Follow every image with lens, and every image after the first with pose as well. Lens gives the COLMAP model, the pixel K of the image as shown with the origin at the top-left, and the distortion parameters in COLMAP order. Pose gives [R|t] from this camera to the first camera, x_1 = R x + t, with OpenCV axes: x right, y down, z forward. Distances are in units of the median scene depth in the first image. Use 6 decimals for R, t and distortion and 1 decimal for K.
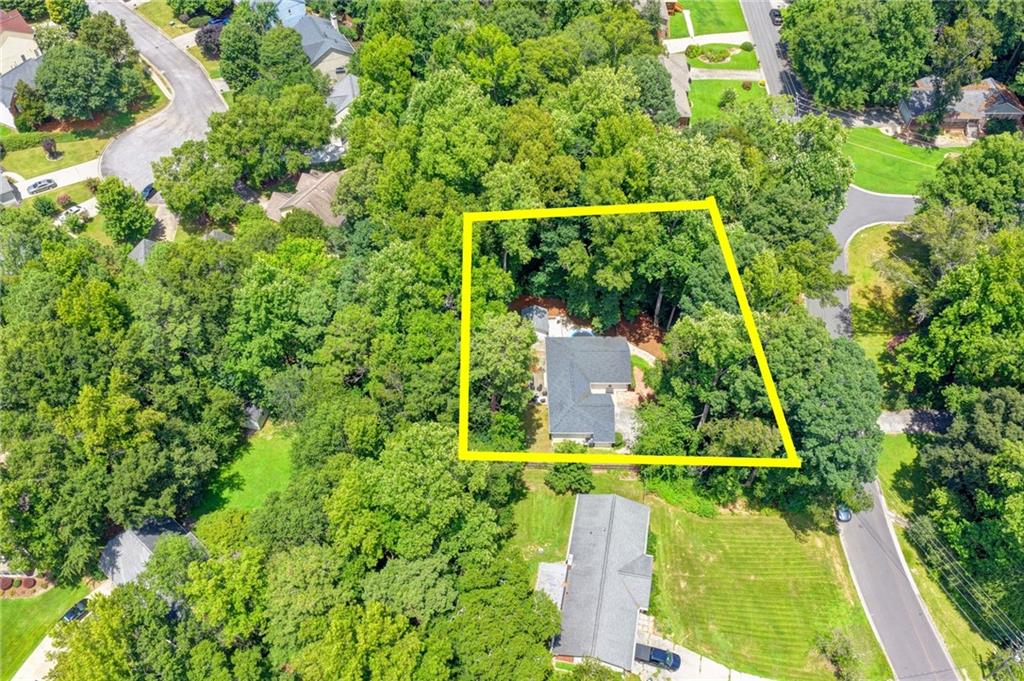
lens RADIAL K [[851.3, 0, 512.0], [0, 851.3, 340.5], [0, 0, 1]] dist [0.000884, 0.019215]
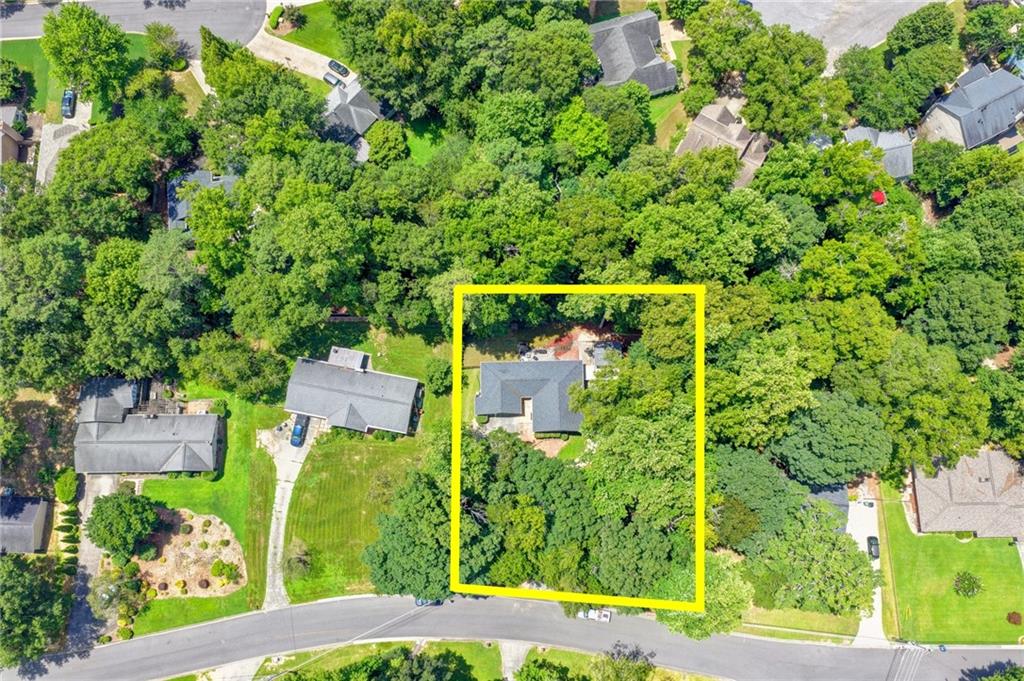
lens RADIAL K [[852.2, 0, 512.0], [0, 852.2, 340.5], [0, 0, 1]] dist [0.014886, 0.009578]
pose [[0.009193, 0.970983, -0.238972, 0.296760], [-0.753920, 0.163724, 0.636238, -0.688526], [0.656901, 0.174317, 0.733549, 0.105110]]
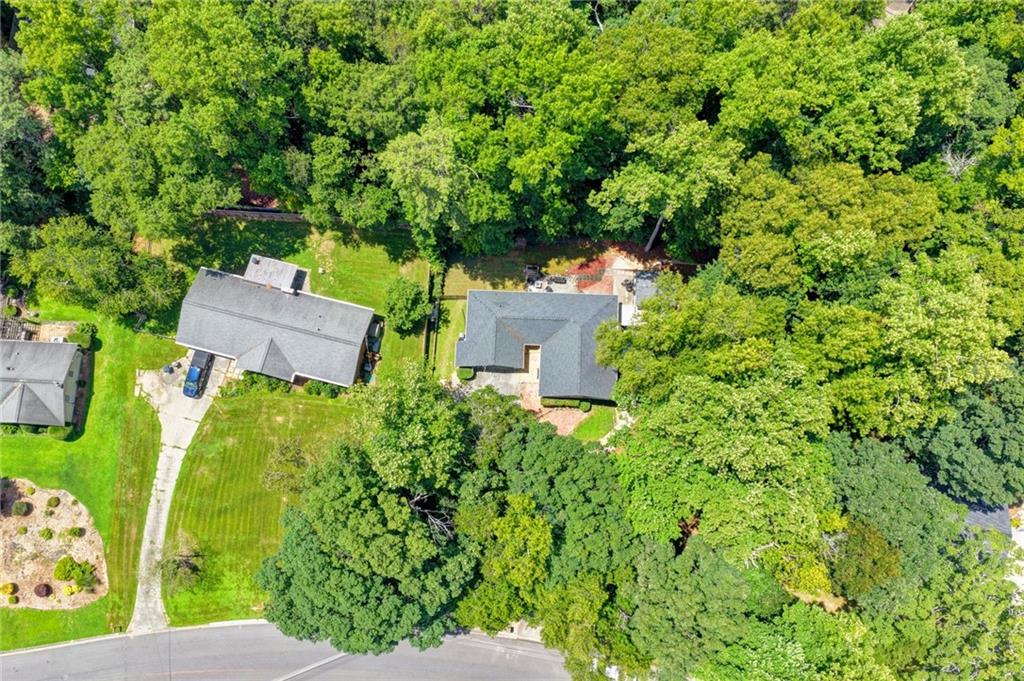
lens RADIAL K [[851.3, 0, 512.0], [0, 851.3, 340.5], [0, 0, 1]] dist [0.000884, 0.019215]
pose [[-0.049755, 0.977066, -0.207041, 0.253634], [-0.748051, 0.100899, 0.655927, -0.450172], [0.661774, 0.187513, 0.725875, 0.403947]]
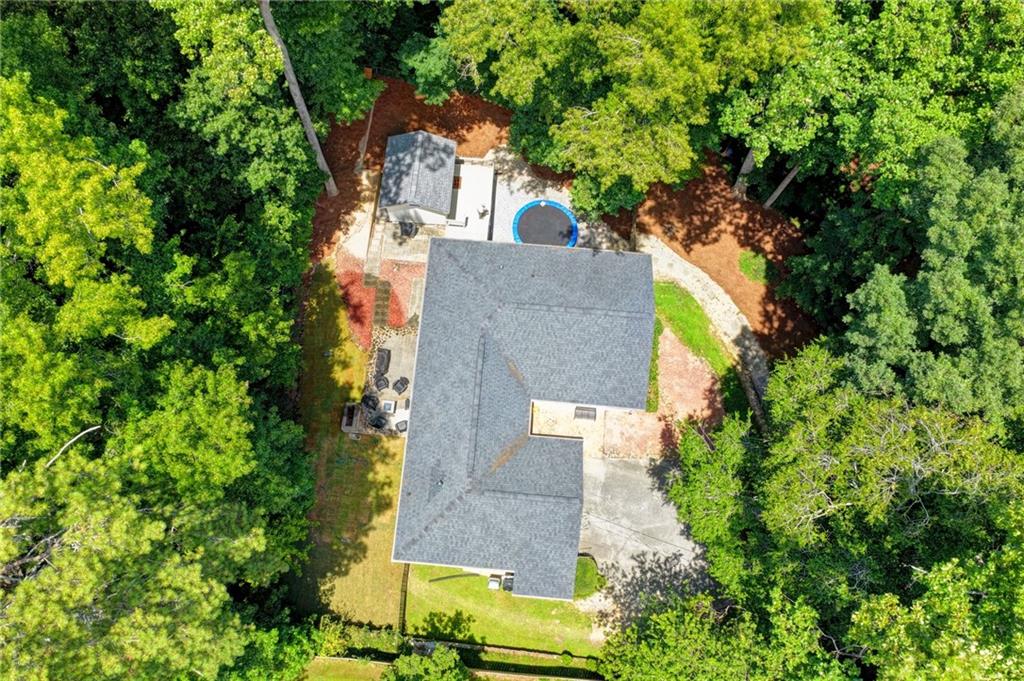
lens RADIAL K [[852.2, 0, 512.0], [0, 852.2, 340.5], [0, 0, 1]] dist [0.014886, 0.009578]
pose [[0.995675, 0.090752, -0.019898, 0.087741], [-0.076458, 0.922044, 0.379460, -0.107758], [0.052784, -0.376297, 0.924994, 0.674452]]
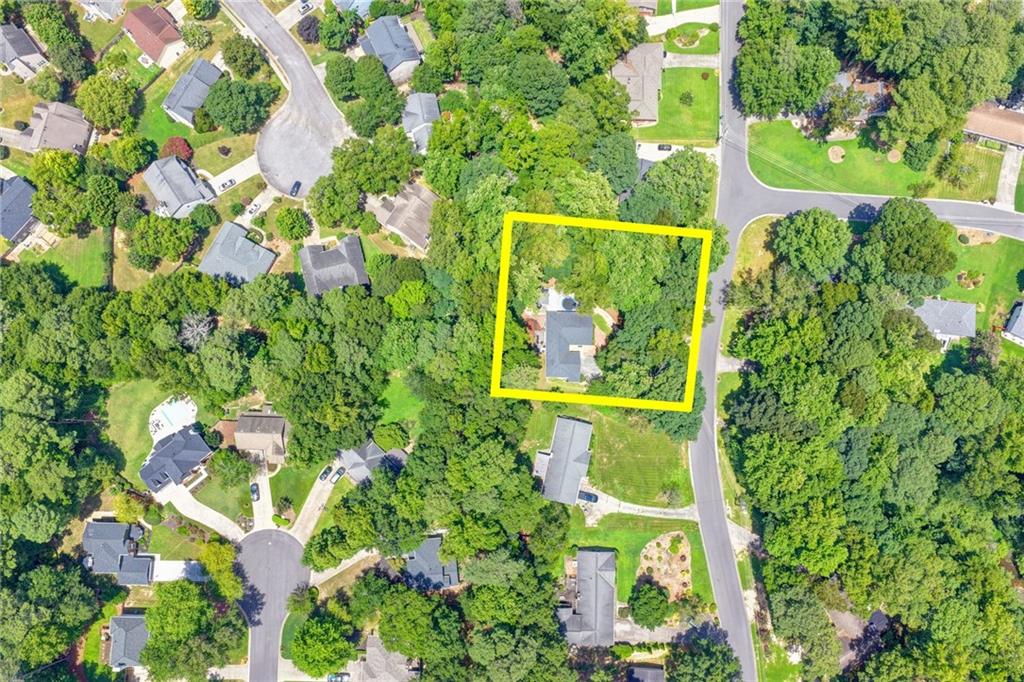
lens RADIAL K [[851.3, 0, 512.0], [0, 851.3, 341.0], [0, 0, 1]] dist [0.000884, 0.019215]
pose [[0.999677, 0.024056, -0.008220, -0.016328], [-0.015978, 0.846062, 0.532846, -0.921837], [0.019773, -0.532542, 0.846173, -0.536654]]
